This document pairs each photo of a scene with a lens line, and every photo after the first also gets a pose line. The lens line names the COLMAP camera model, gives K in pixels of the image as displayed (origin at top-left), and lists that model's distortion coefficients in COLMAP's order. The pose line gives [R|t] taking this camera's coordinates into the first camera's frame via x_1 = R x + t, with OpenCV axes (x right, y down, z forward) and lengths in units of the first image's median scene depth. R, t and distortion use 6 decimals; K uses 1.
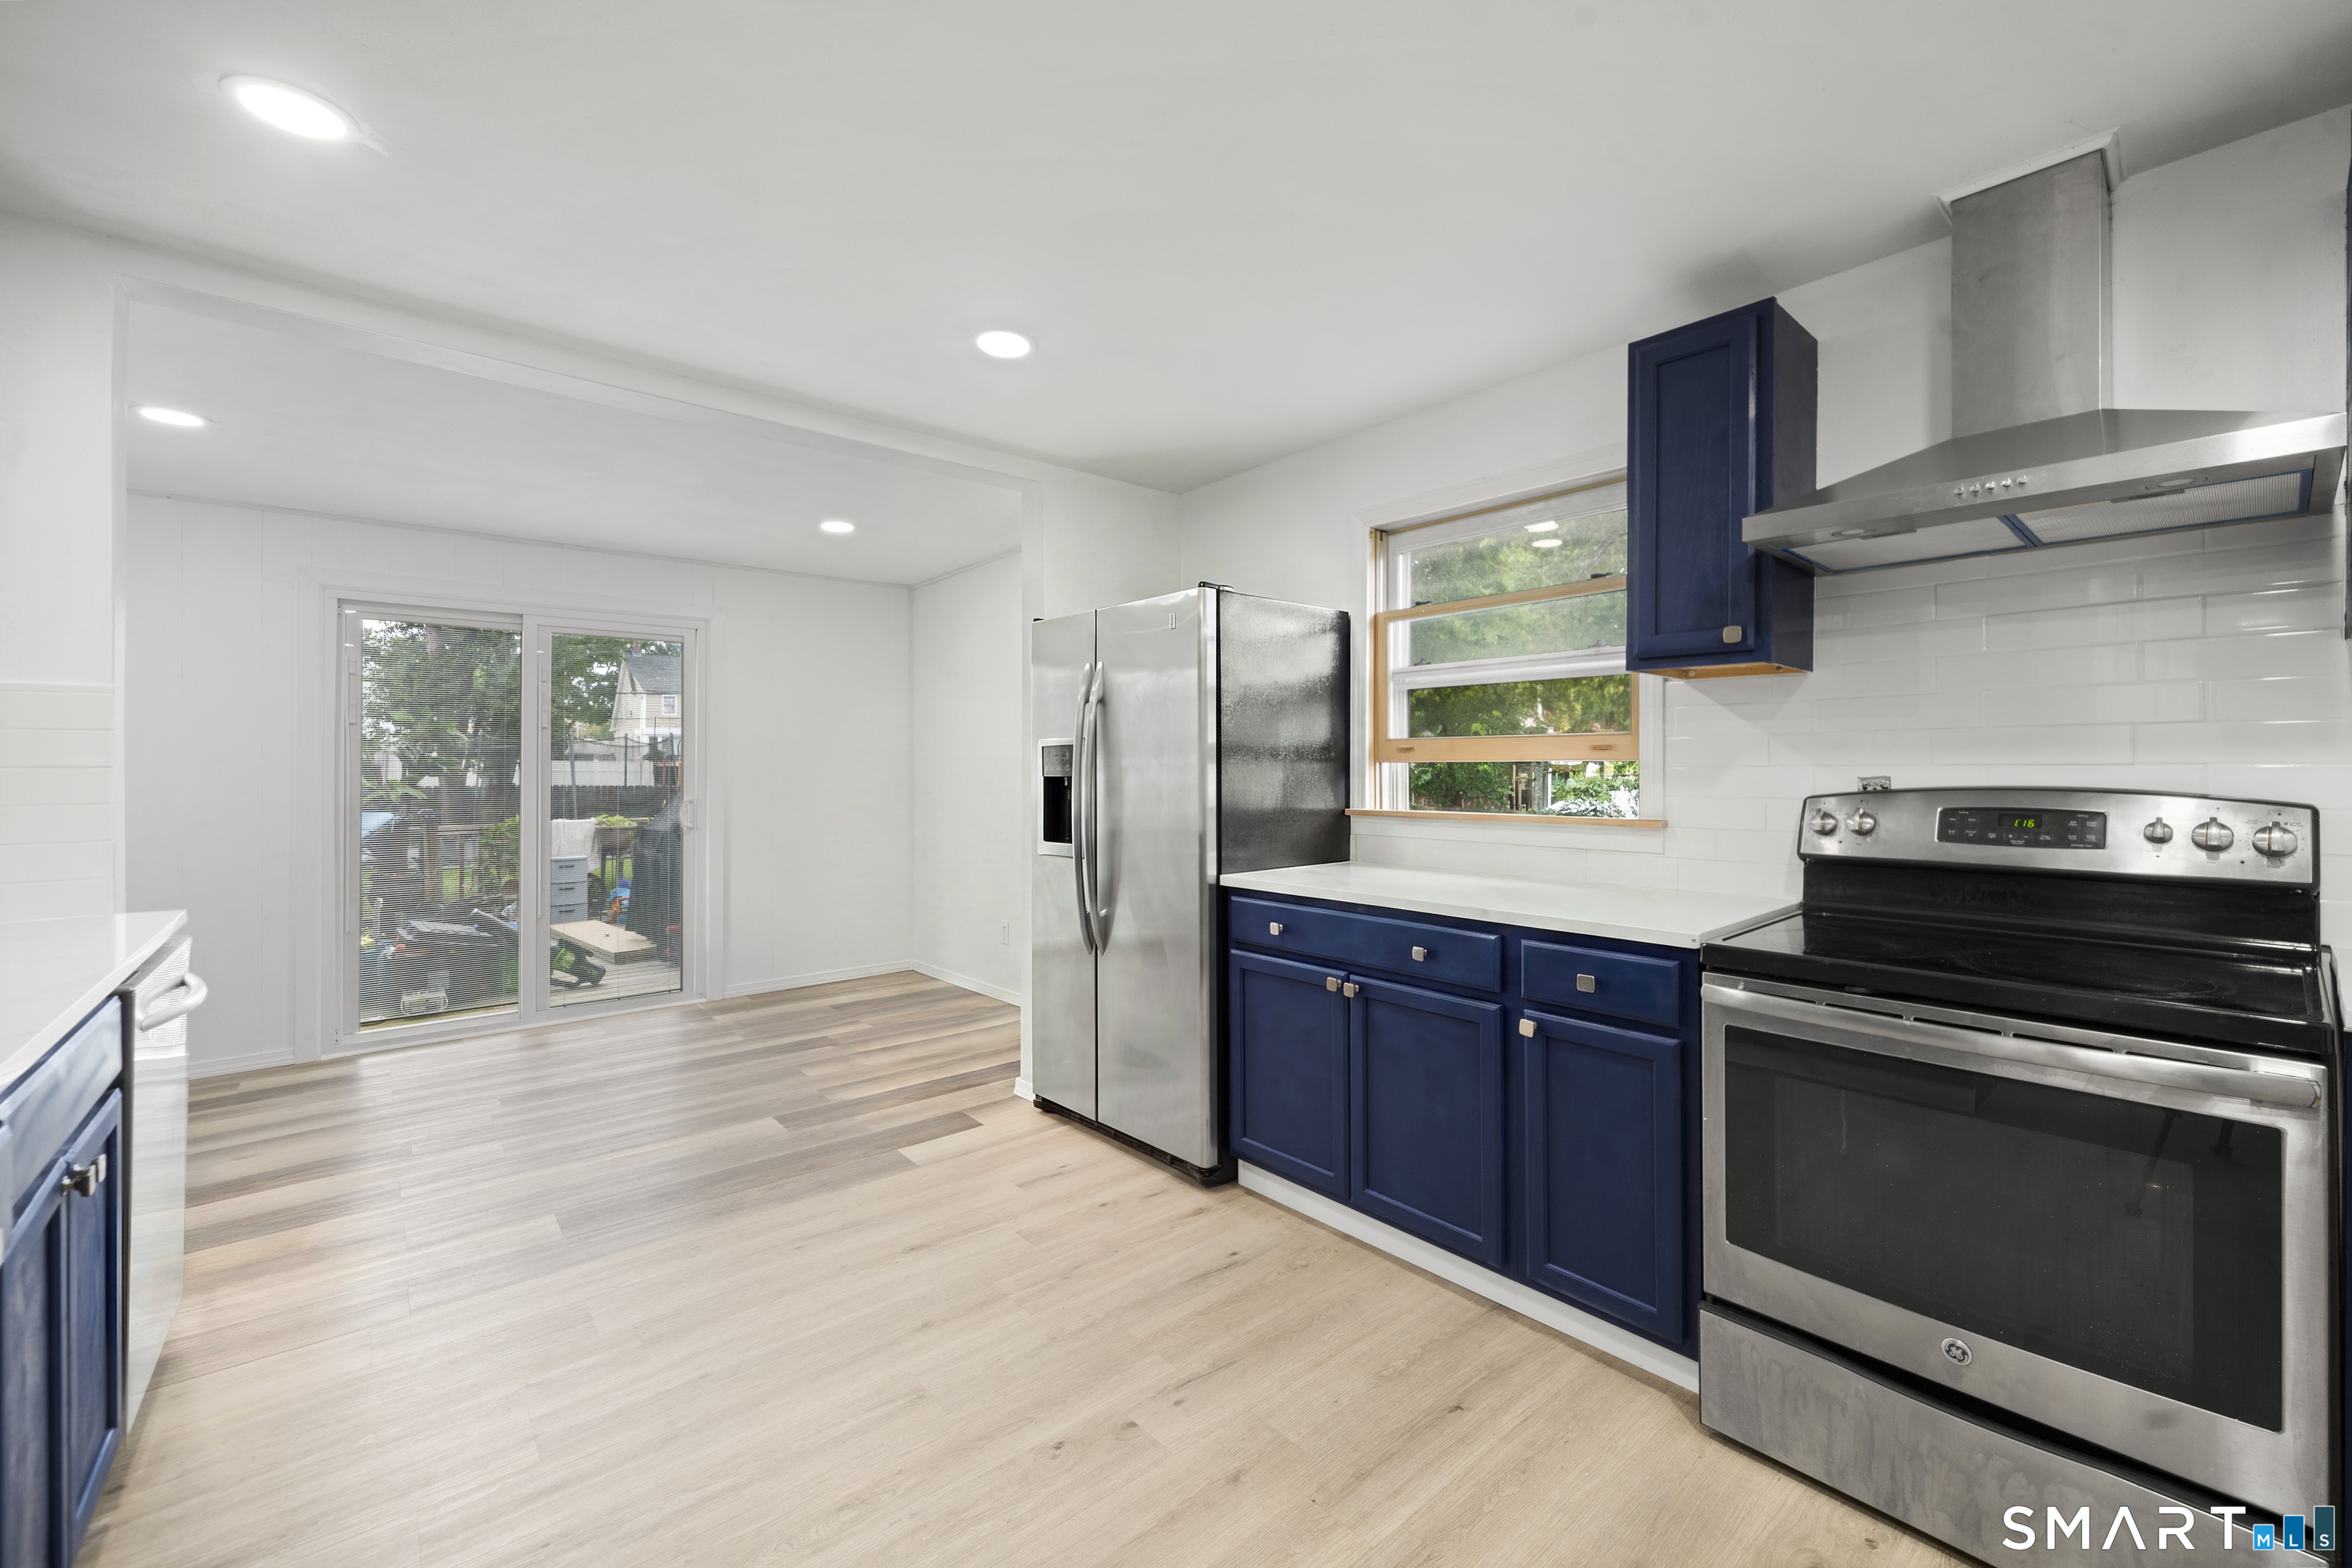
lens RADIAL K [[946.9, 0, 1185.9], [0, 946.9, 771.7], [0, 0, 1]] dist [0.000666, 0.000125]
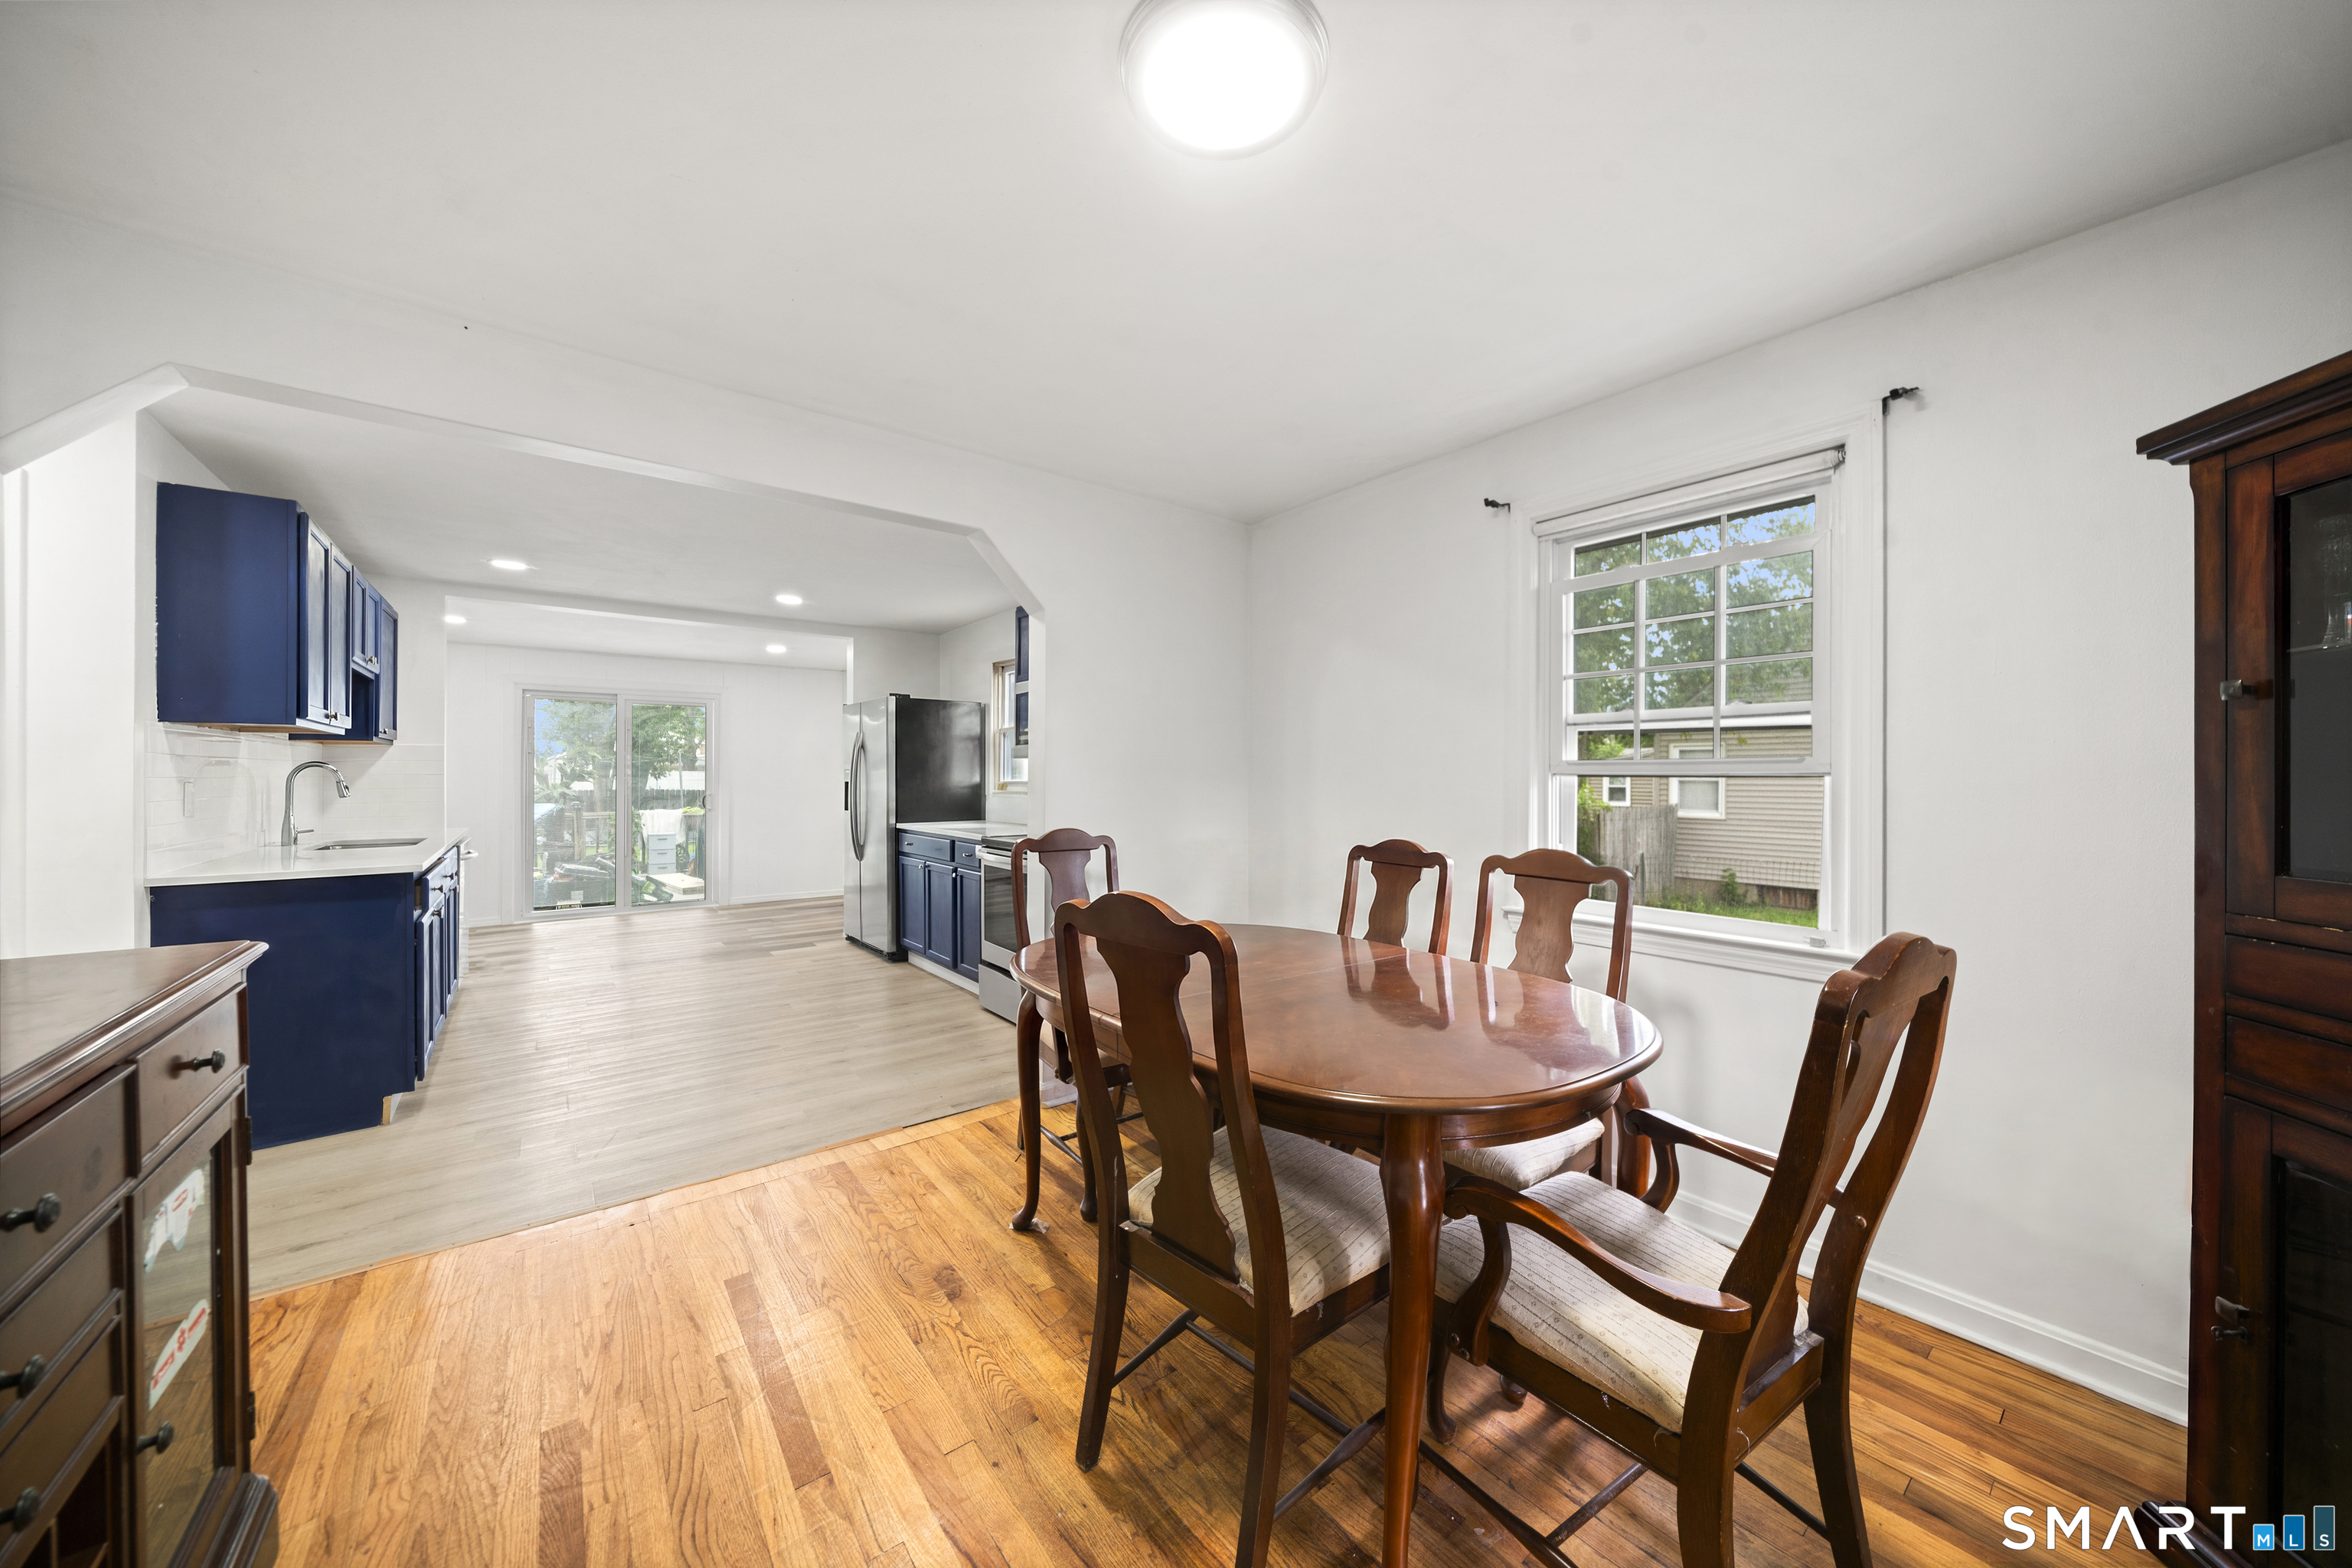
lens RADIAL K [[814.0, 0, 1176.0], [0, 814.0, 784.0], [0, 0, 1]] dist [-0.000343, 0.000010]
pose [[0.998676, 0.000297, -0.051434, 0.716703], [0.000056, 0.999976, 0.006864, -0.000502], [0.051435, -0.006858, 0.998653, -0.813155]]
